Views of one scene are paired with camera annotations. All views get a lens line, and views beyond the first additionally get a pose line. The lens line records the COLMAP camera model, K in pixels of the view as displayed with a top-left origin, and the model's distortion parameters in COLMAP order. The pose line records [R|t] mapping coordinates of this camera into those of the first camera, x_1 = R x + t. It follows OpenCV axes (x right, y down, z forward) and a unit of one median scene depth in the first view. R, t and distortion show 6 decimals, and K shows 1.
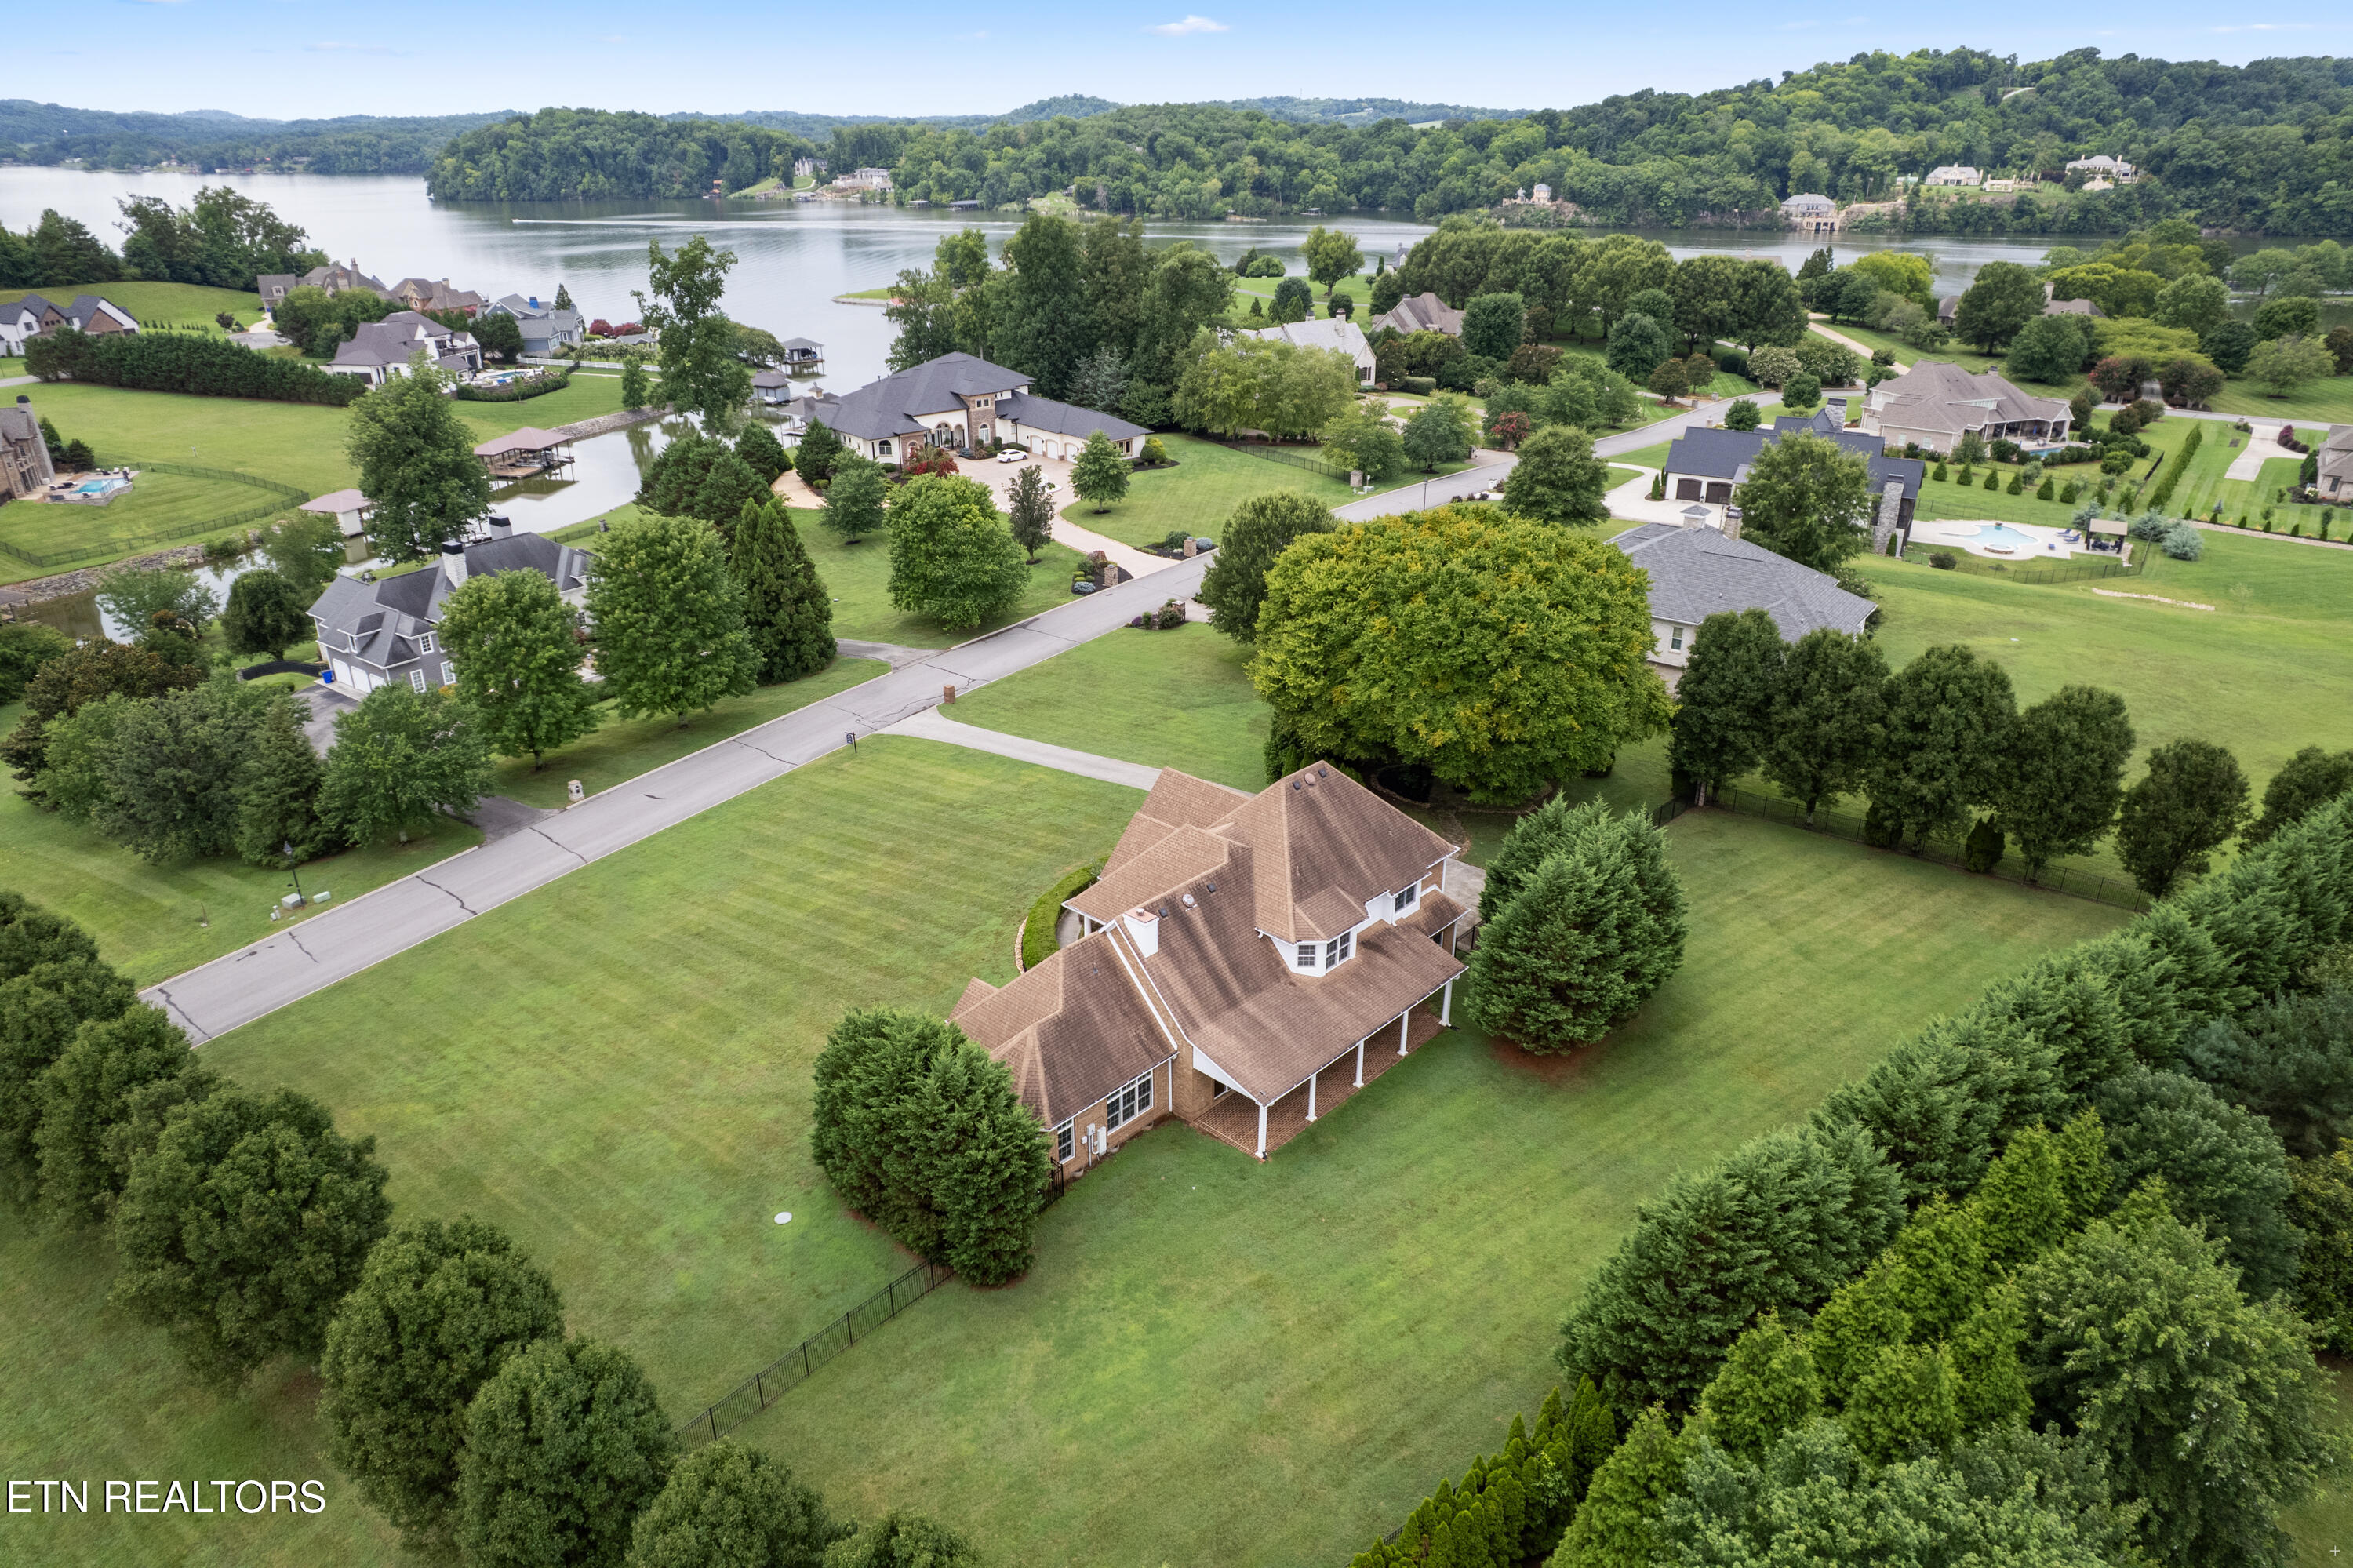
lens RADIAL K [[1512.0, 0, 1180.7], [0, 1512.0, 835.9], [0, 0, 1]] dist [-0.082859, 0.081612]
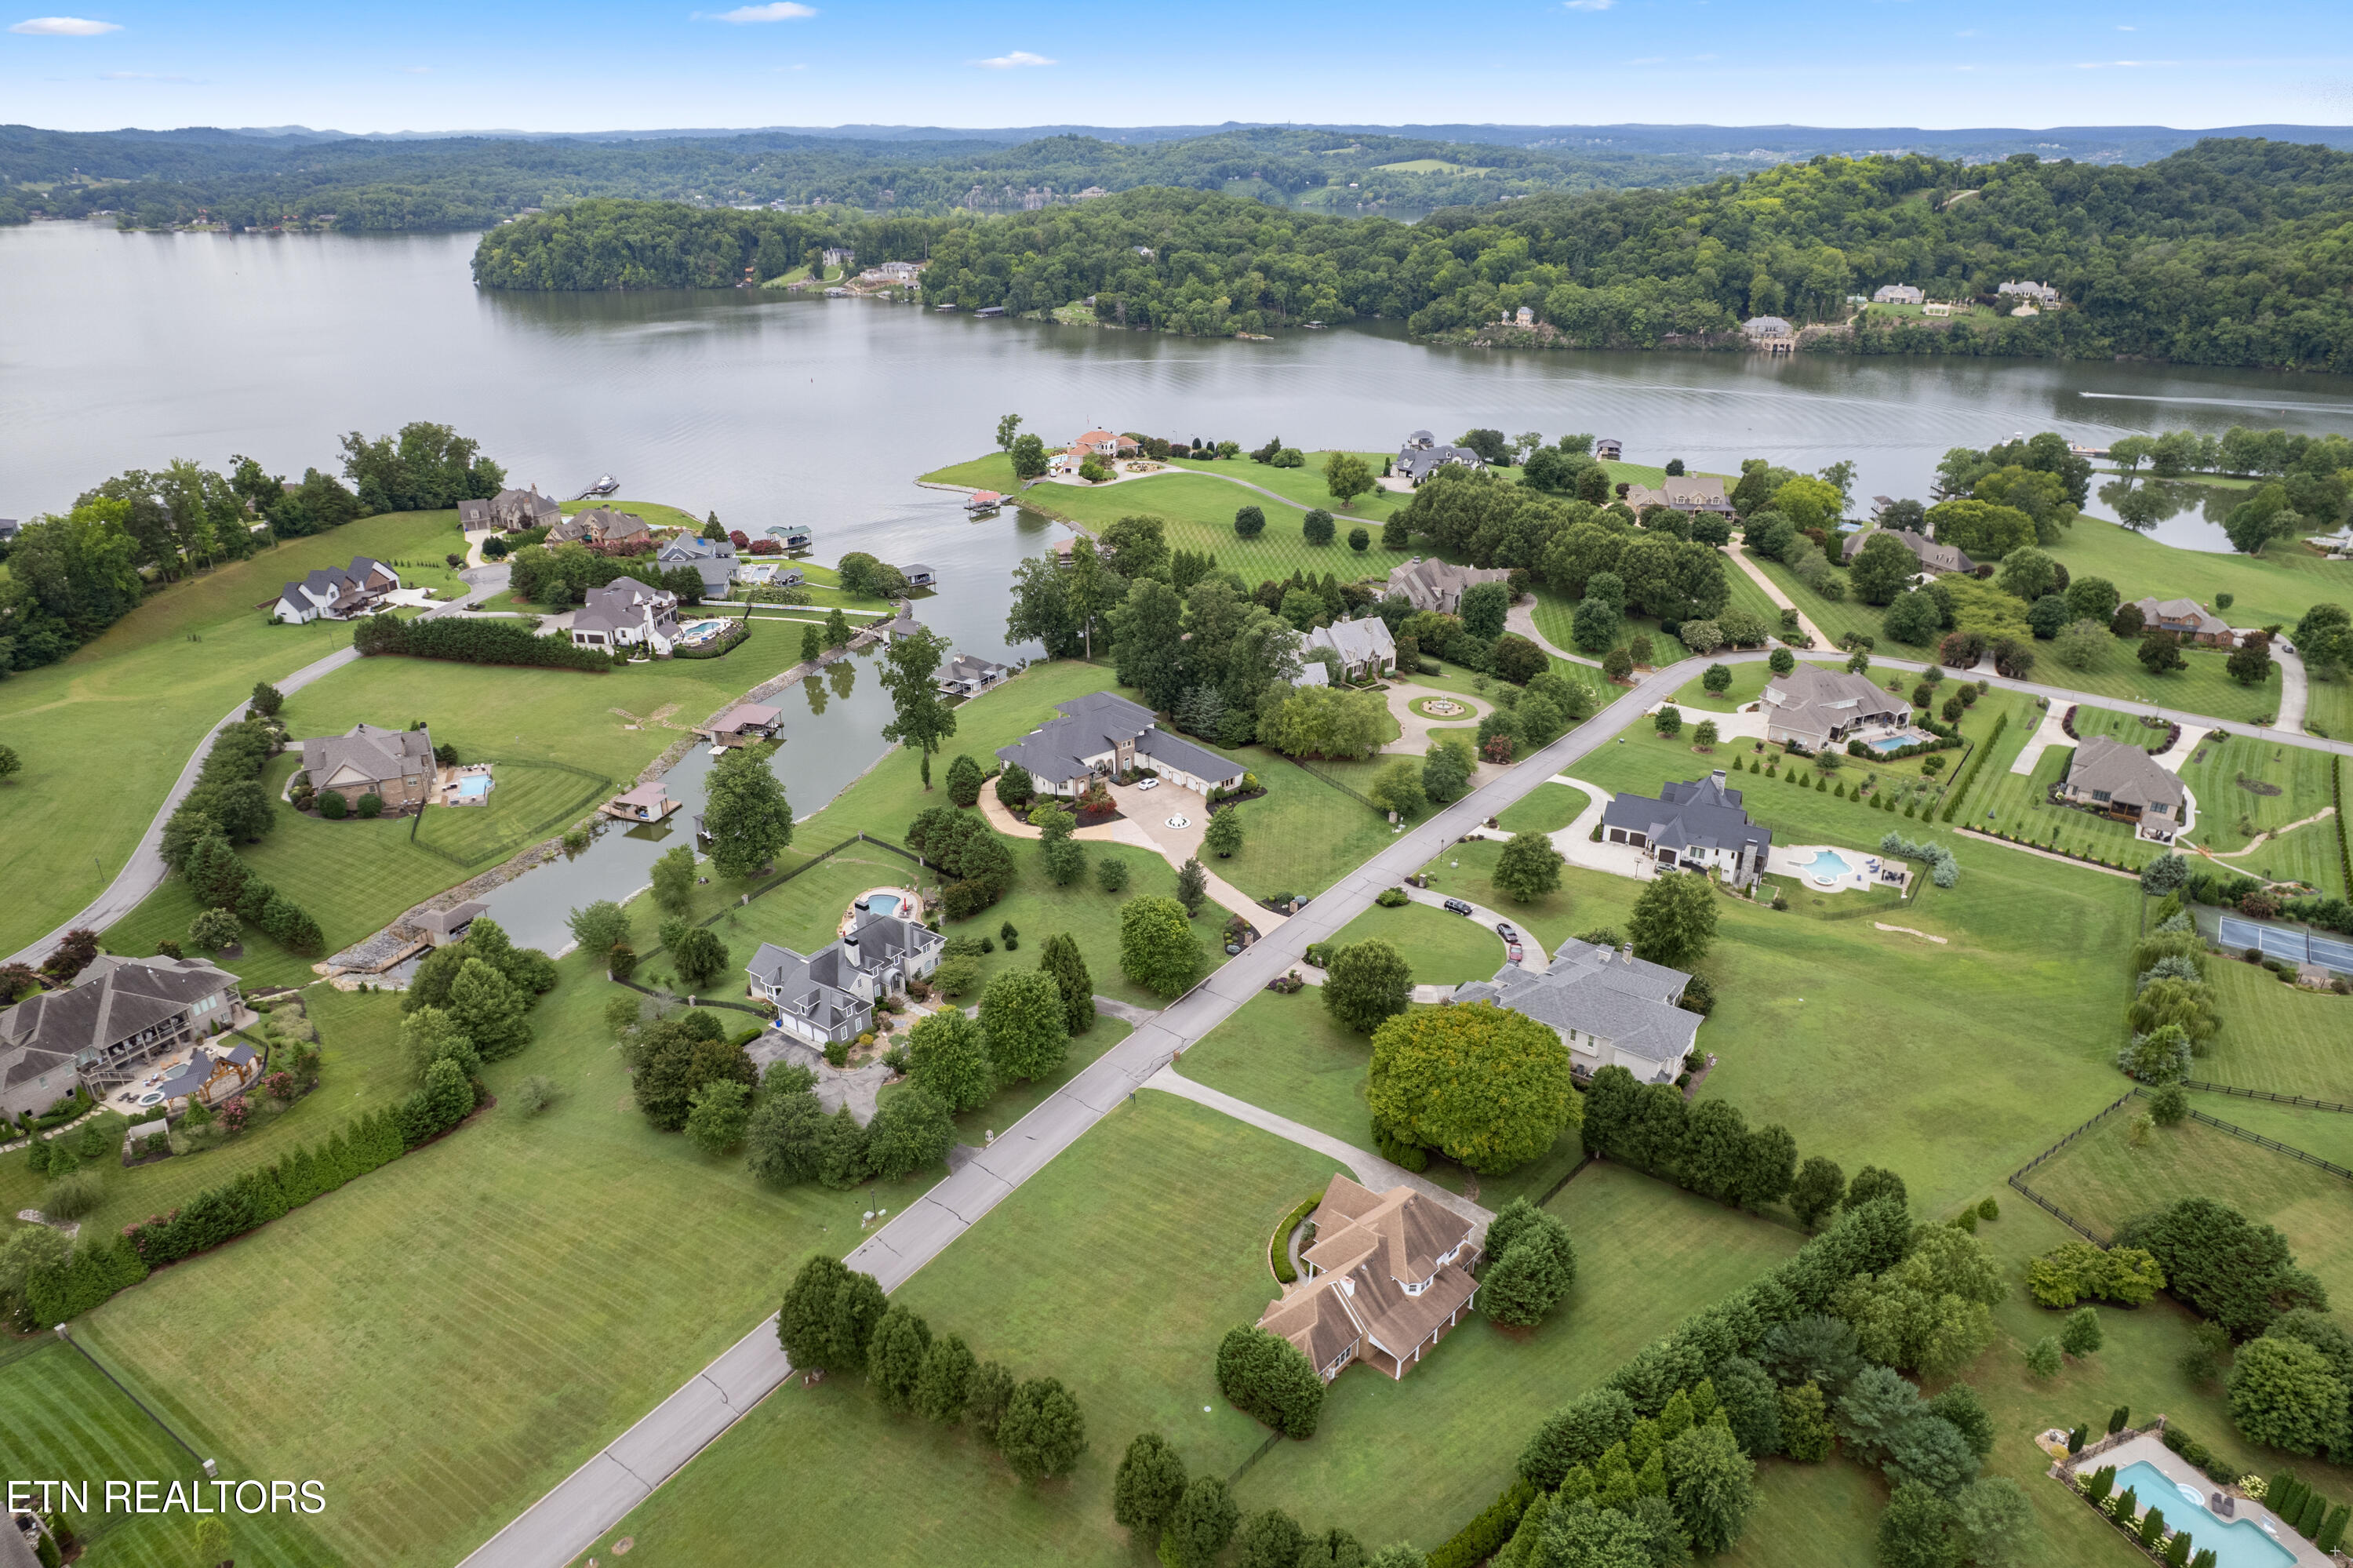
lens RADIAL K [[1512.0, 0, 1180.7], [0, 1512.0, 835.9], [0, 0, 1]] dist [-0.082859, 0.081612]
pose [[0.999958, -0.004675, 0.007880, -0.060810], [0.004714, 0.999976, -0.005023, -0.127509], [-0.007856, 0.005060, 0.999956, -0.277309]]
